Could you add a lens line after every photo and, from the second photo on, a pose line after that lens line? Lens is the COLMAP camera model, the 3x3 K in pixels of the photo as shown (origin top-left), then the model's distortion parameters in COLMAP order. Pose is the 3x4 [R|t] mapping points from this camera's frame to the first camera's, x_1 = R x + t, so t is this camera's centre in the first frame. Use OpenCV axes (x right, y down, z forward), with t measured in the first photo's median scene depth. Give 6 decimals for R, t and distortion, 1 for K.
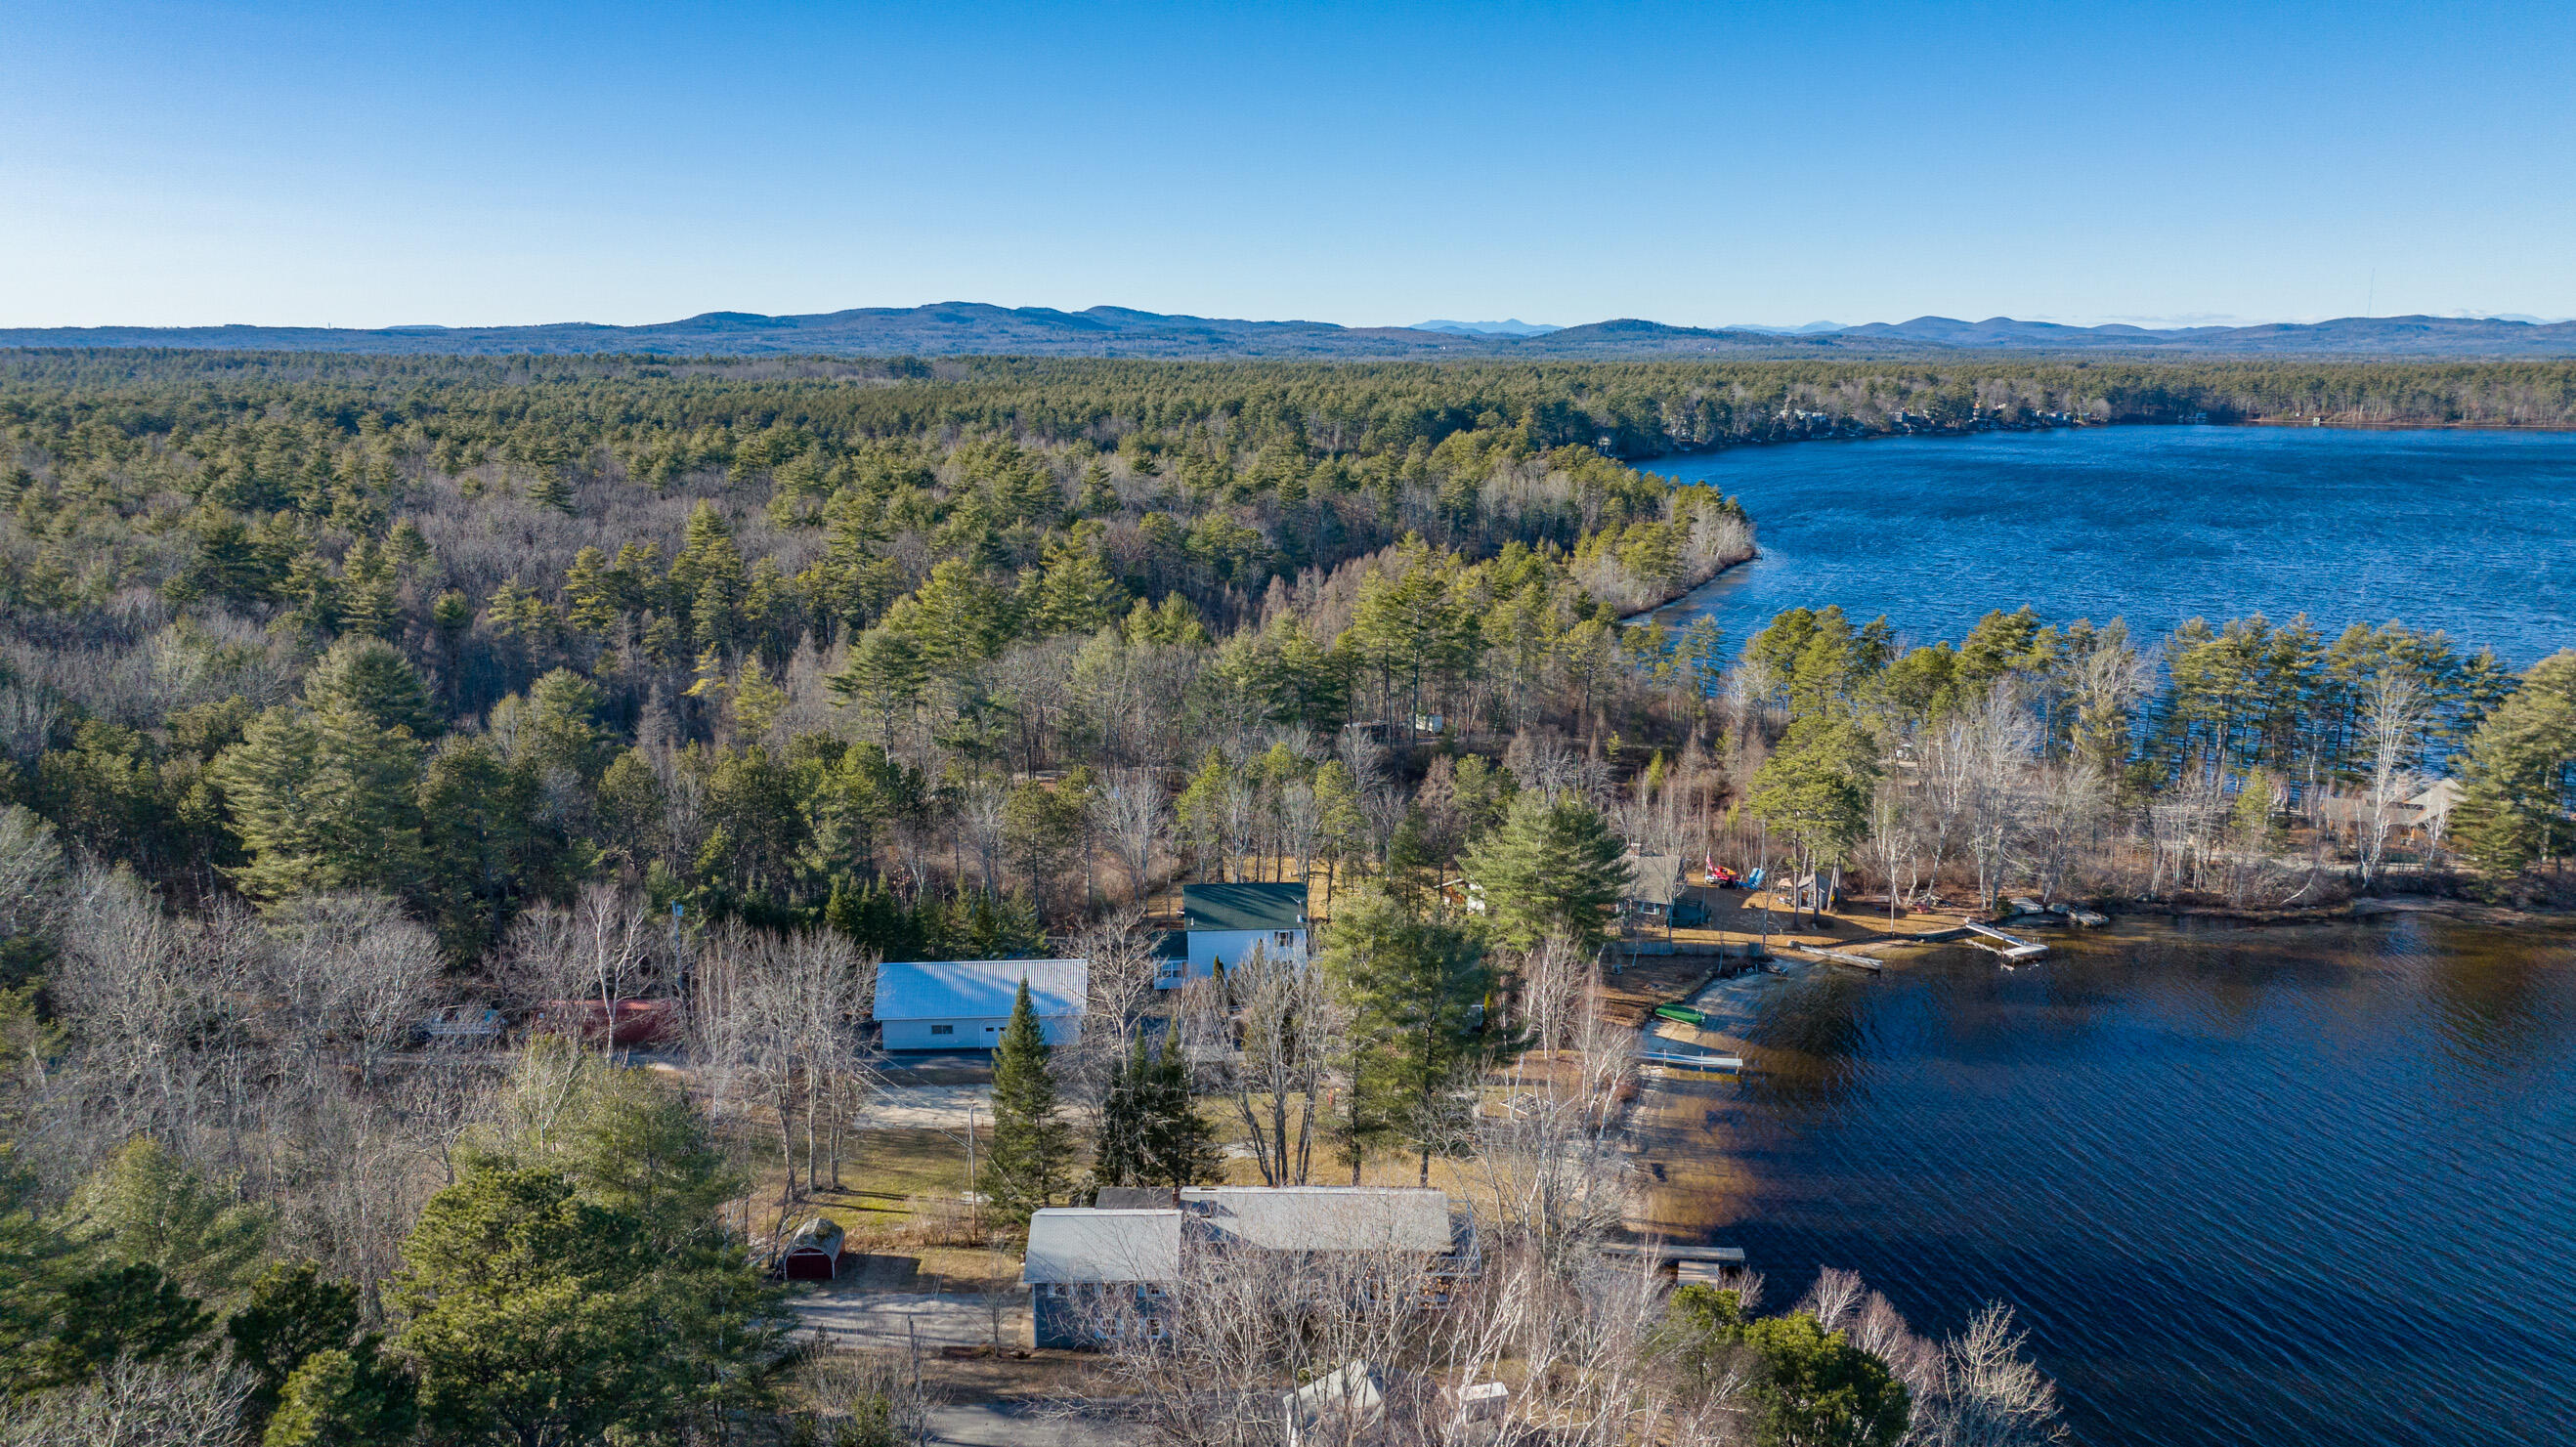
lens RADIAL K [[1813.7, 0, 1291.7], [0, 1813.7, 720.6], [0, 0, 1]] dist [-0.032663, 0.027189]
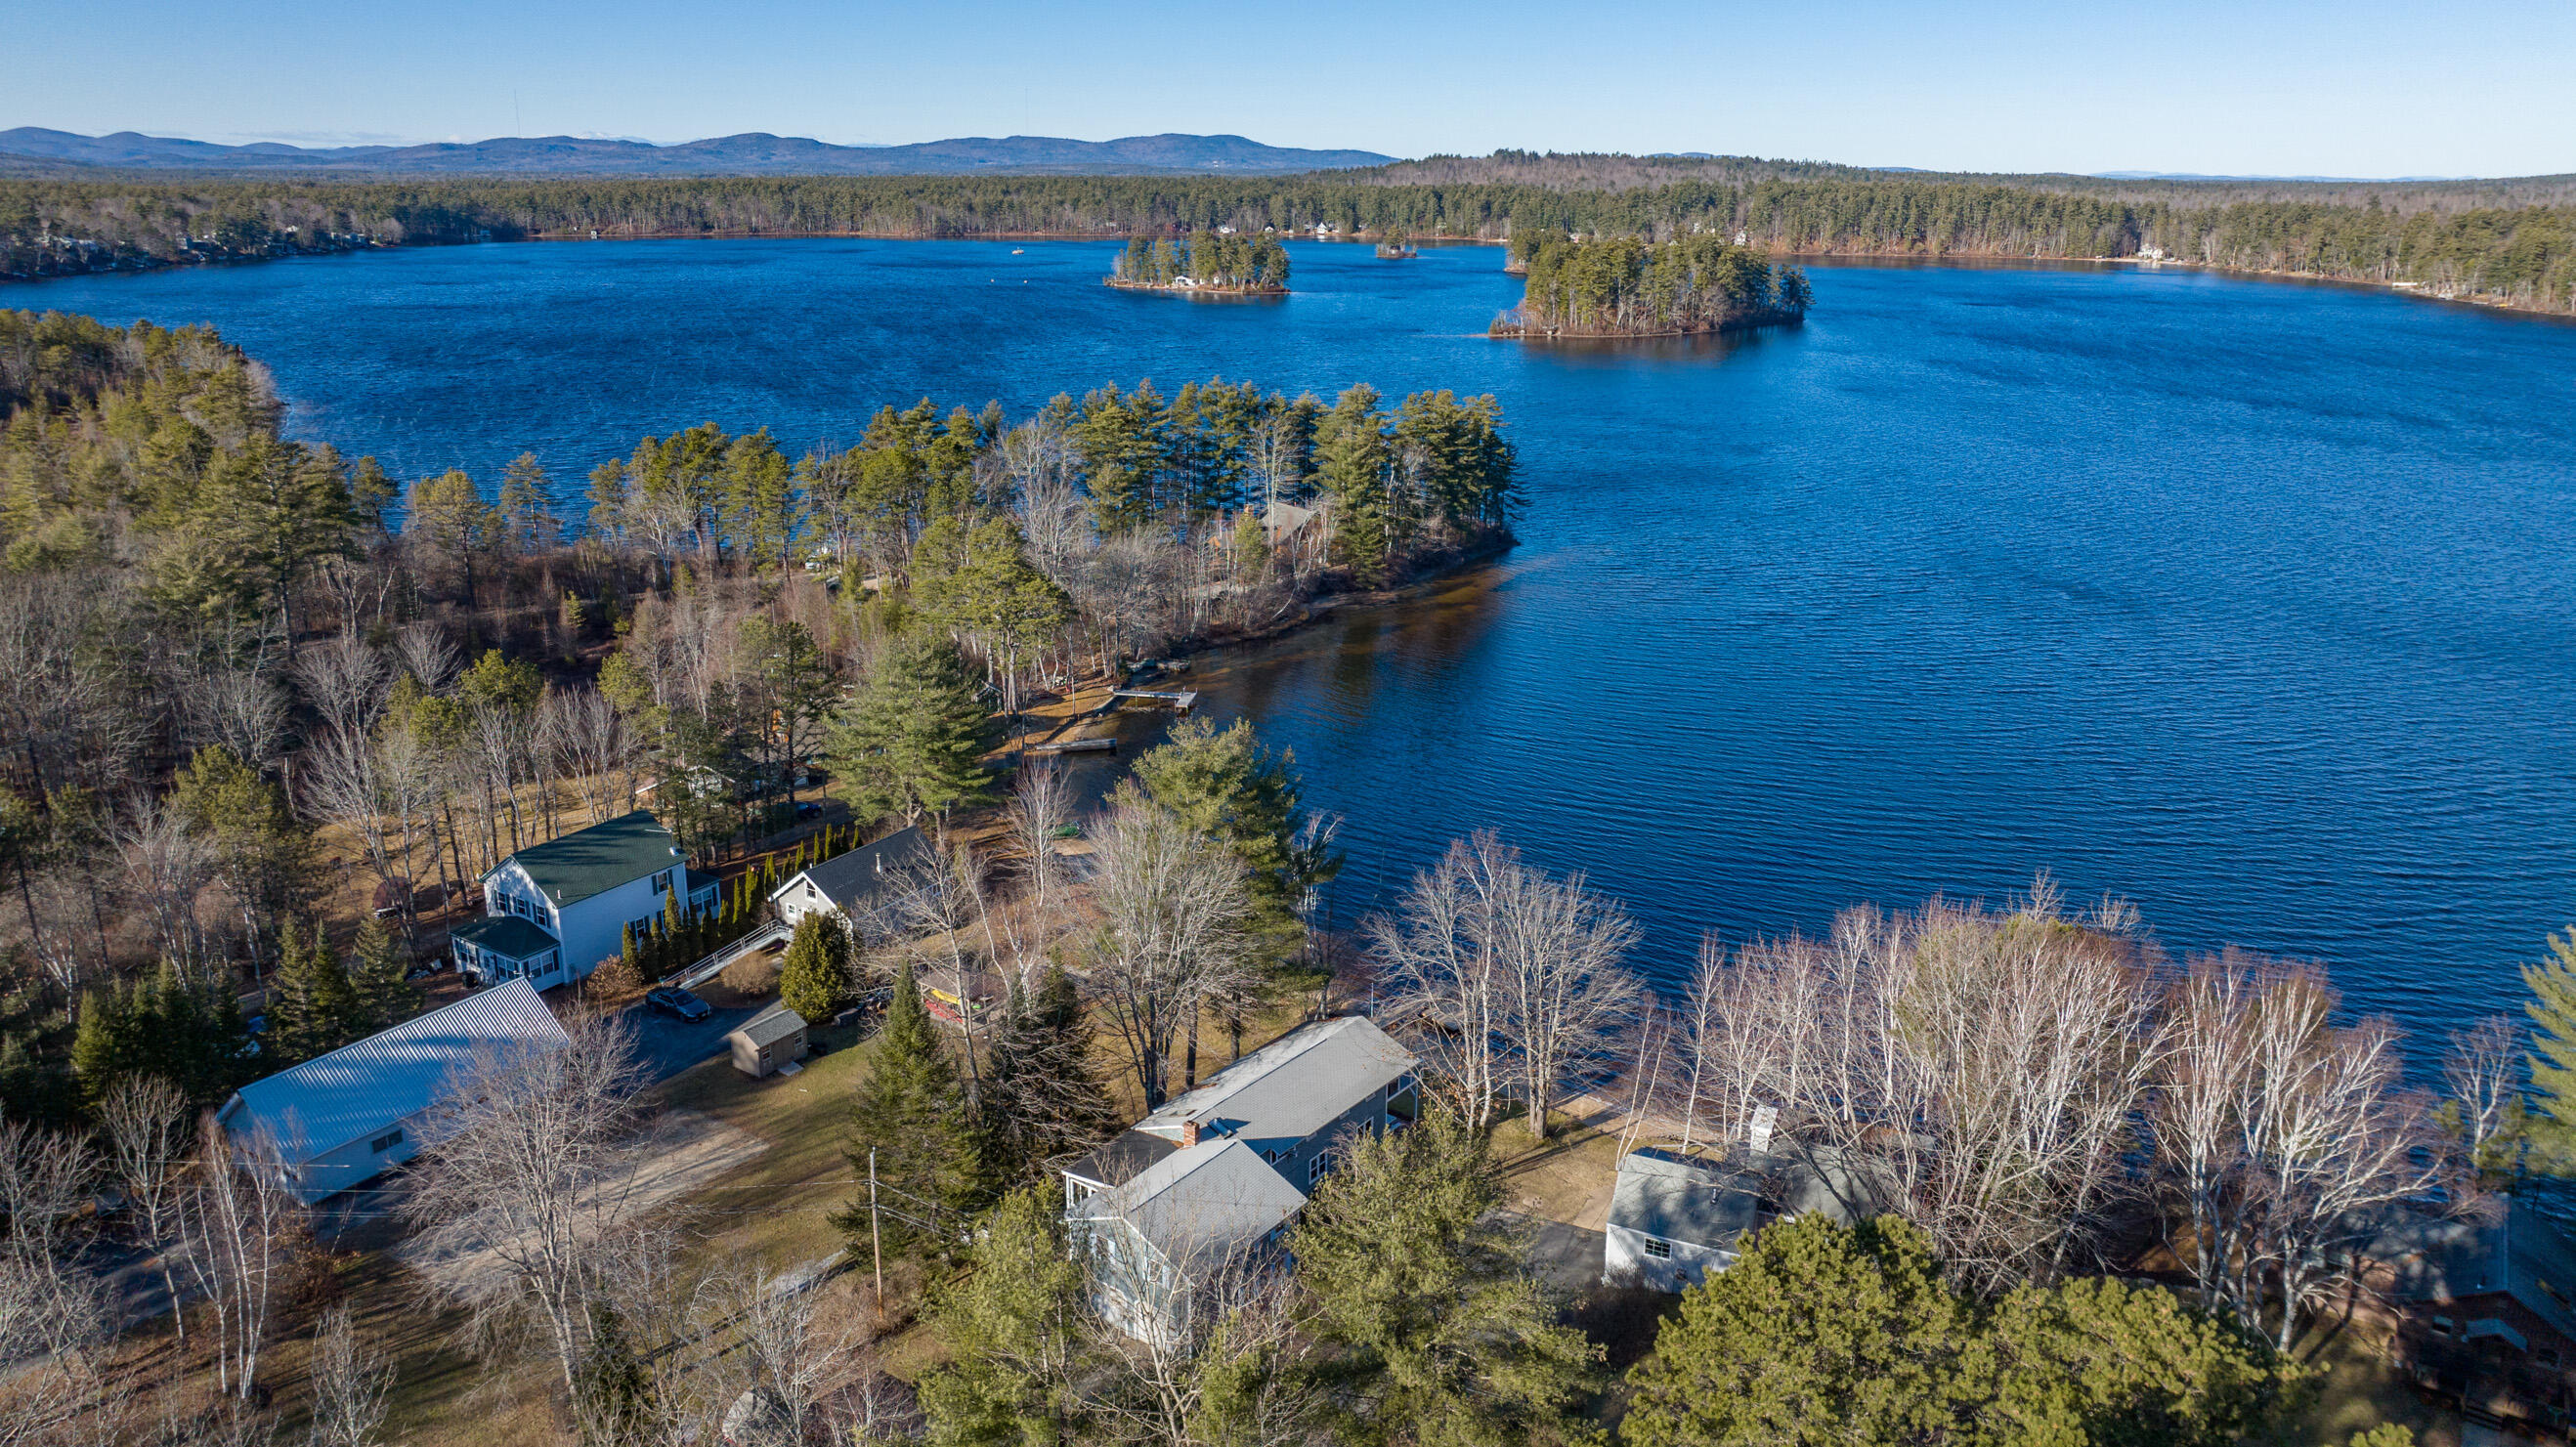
lens RADIAL K [[1813.7, 0, 1292.7], [0, 1813.7, 719.3], [0, 0, 1]] dist [-0.032663, 0.027189]
pose [[0.599350, -0.228576, 0.767159, -0.062798], [0.156431, 0.973332, 0.167792, -0.005518], [-0.785053, 0.019442, 0.619123, 0.043003]]
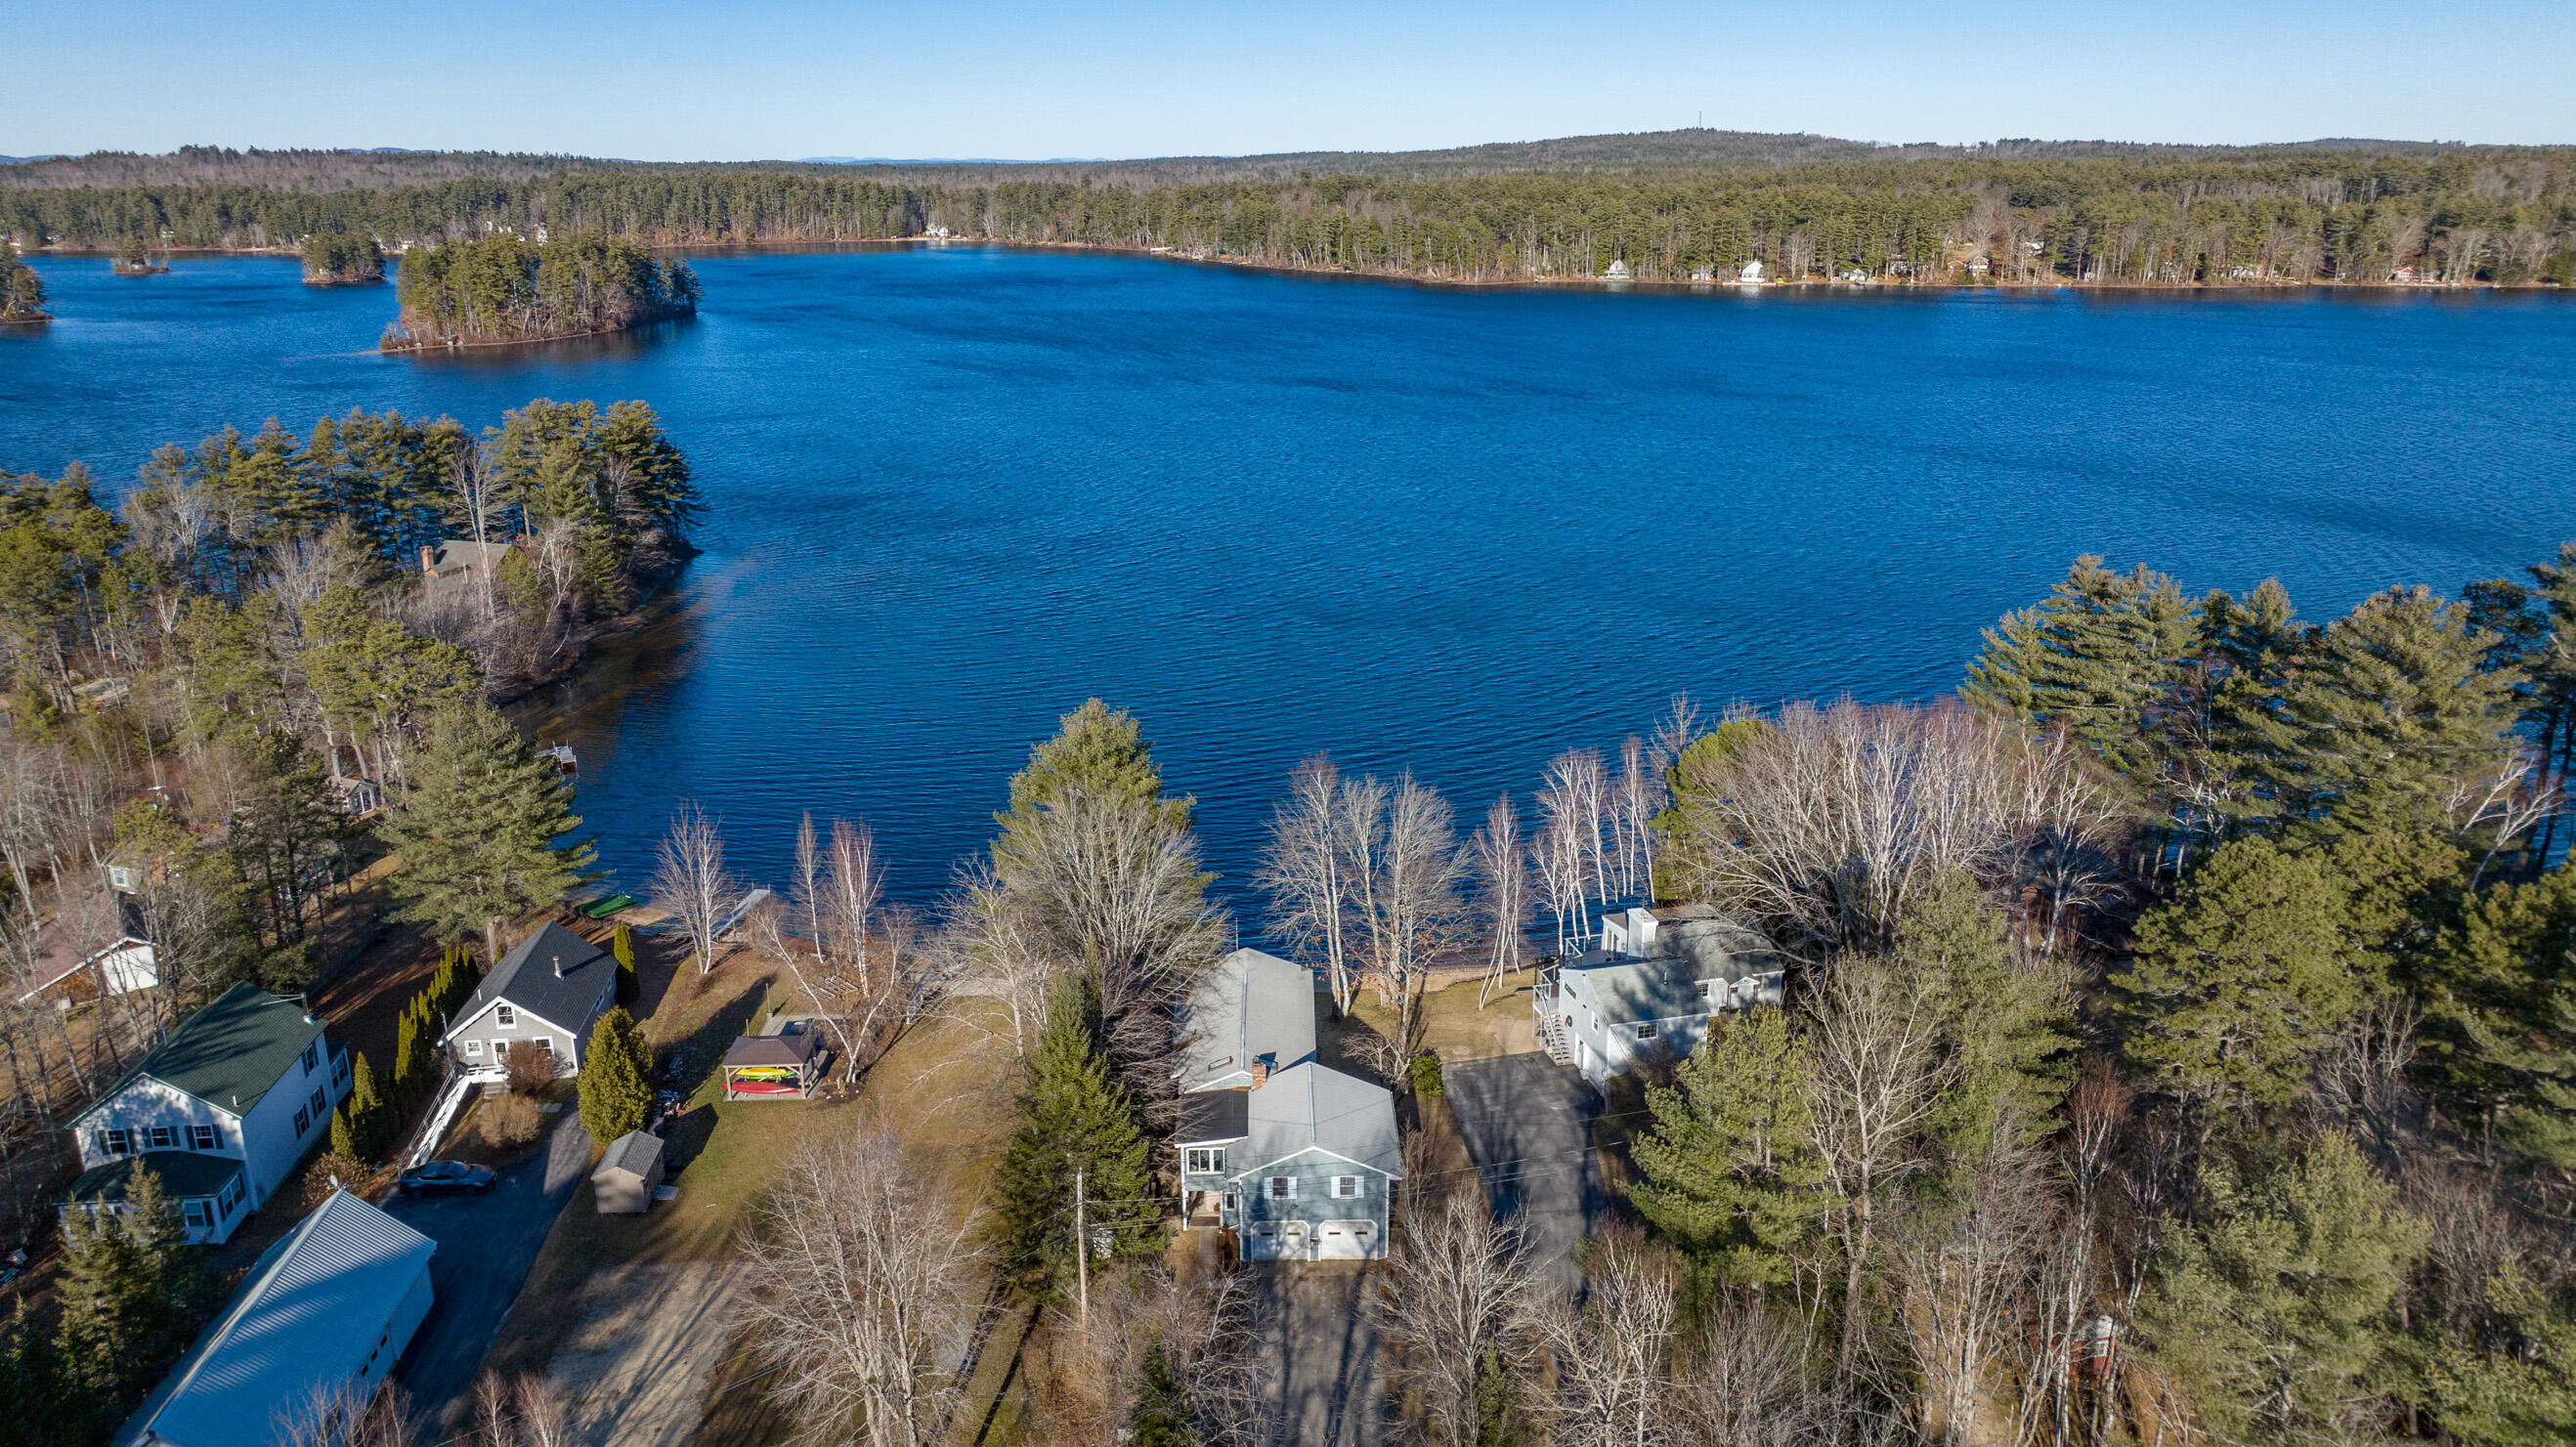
lens RADIAL K [[1813.7, 0, 1291.0], [0, 1813.7, 719.6], [0, 0, 1]] dist [-0.032663, 0.027189]
pose [[-0.017838, -0.294968, 0.955341, -0.085009], [0.210013, 0.933072, 0.292013, -0.015074], [-0.977536, 0.205843, 0.045302, 0.089312]]
